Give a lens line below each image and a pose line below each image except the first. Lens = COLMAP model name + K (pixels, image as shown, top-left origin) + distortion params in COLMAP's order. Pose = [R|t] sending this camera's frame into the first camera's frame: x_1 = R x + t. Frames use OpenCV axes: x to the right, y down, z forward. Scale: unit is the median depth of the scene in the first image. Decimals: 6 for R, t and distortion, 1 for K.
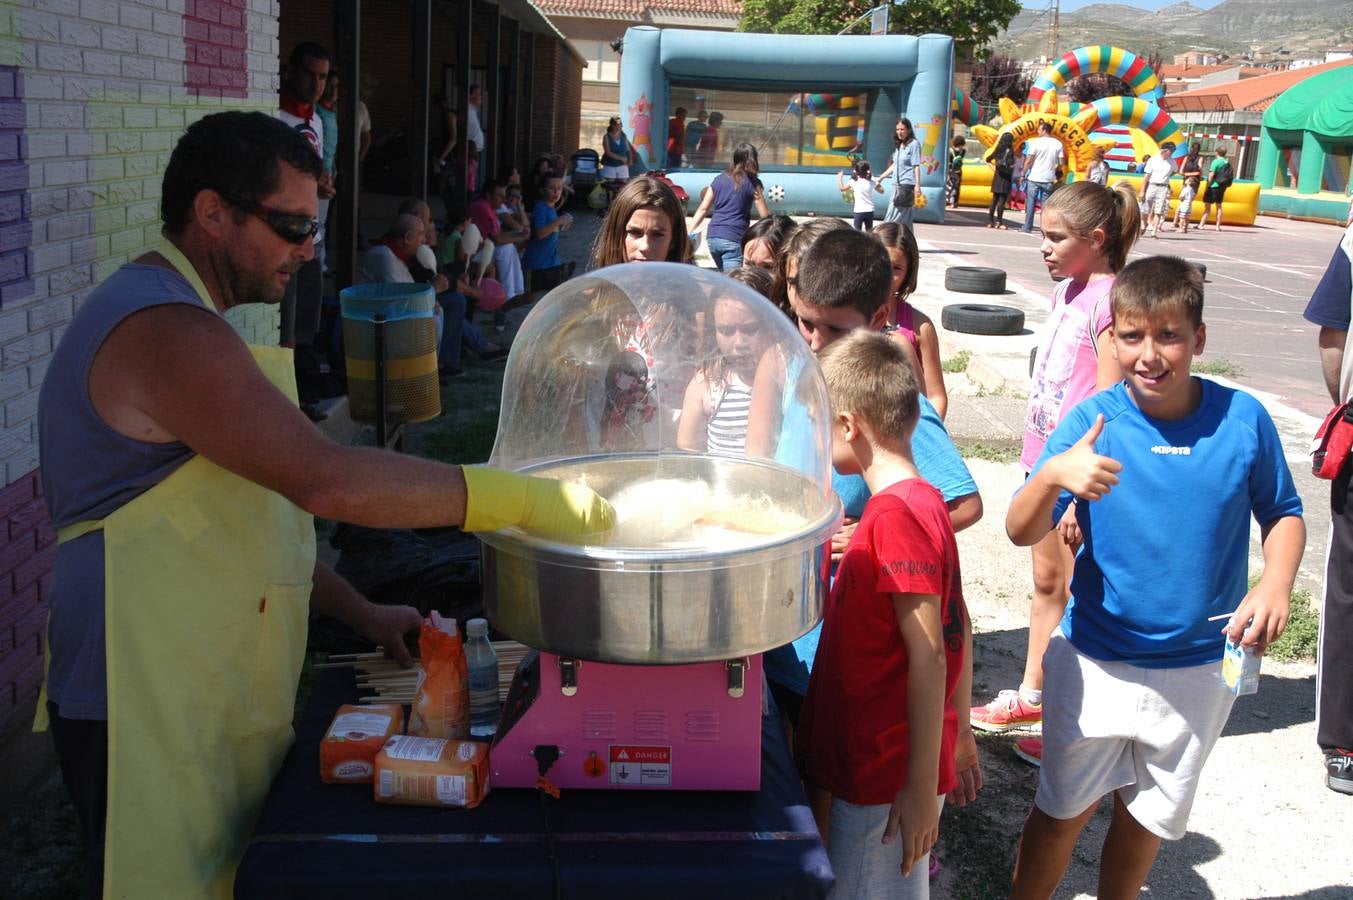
lens RADIAL K [[1451.6, 0, 676.5], [0, 1451.6, 450.0], [0, 0, 1]] dist [-0.084090, 0.298393]
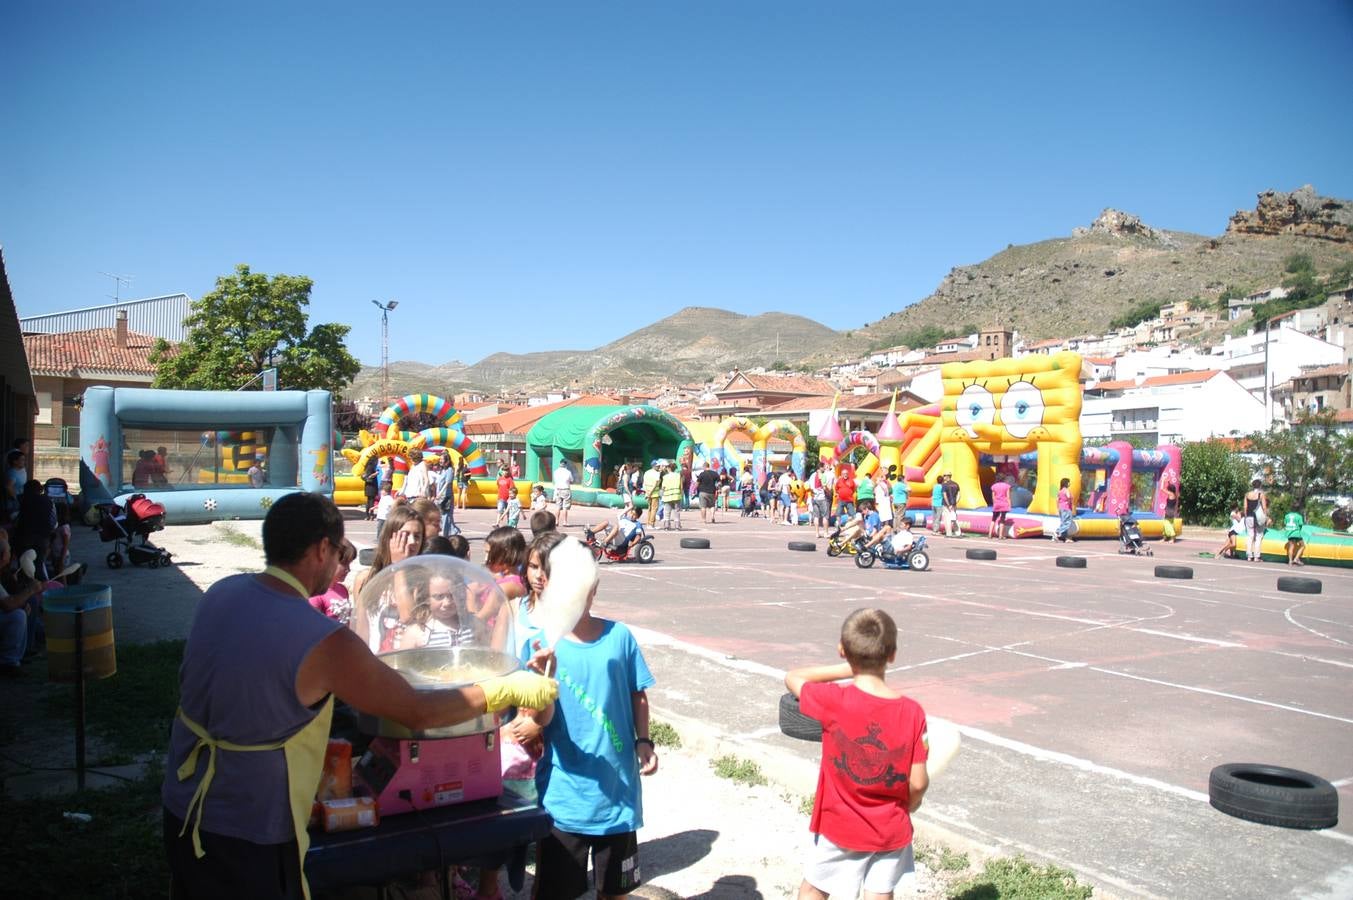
lens RADIAL K [[1064.6, 0, 660.2], [0, 1064.6, 458.4], [0, 0, 1]] dist [-0.155773, 0.182613]
pose [[0.869939, -0.034549, 0.491947, -0.030926], [0.134861, 0.976185, -0.169925, 0.002833], [-0.474361, 0.214169, 0.853881, -0.034317]]
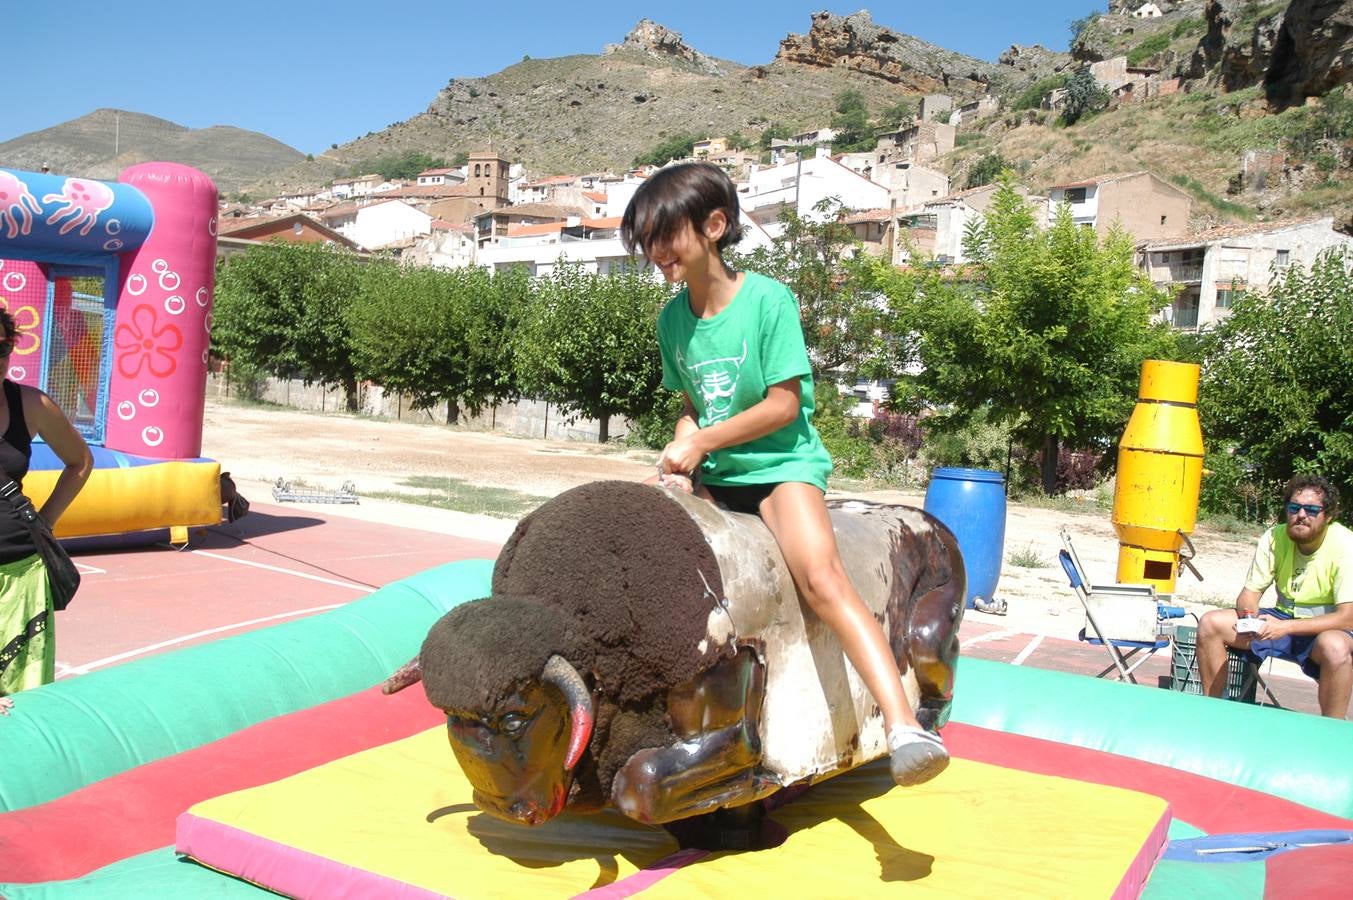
lens RADIAL K [[1064.6, 0, 660.2], [0, 1064.6, 458.4], [0, 0, 1]] dist [-0.155773, 0.182613]
pose [[0.634889, -0.091670, 0.767146, 1.197212], [0.148933, 0.988834, -0.005096, -0.041060], [-0.758113, 0.117489, 0.641453, 0.556634]]
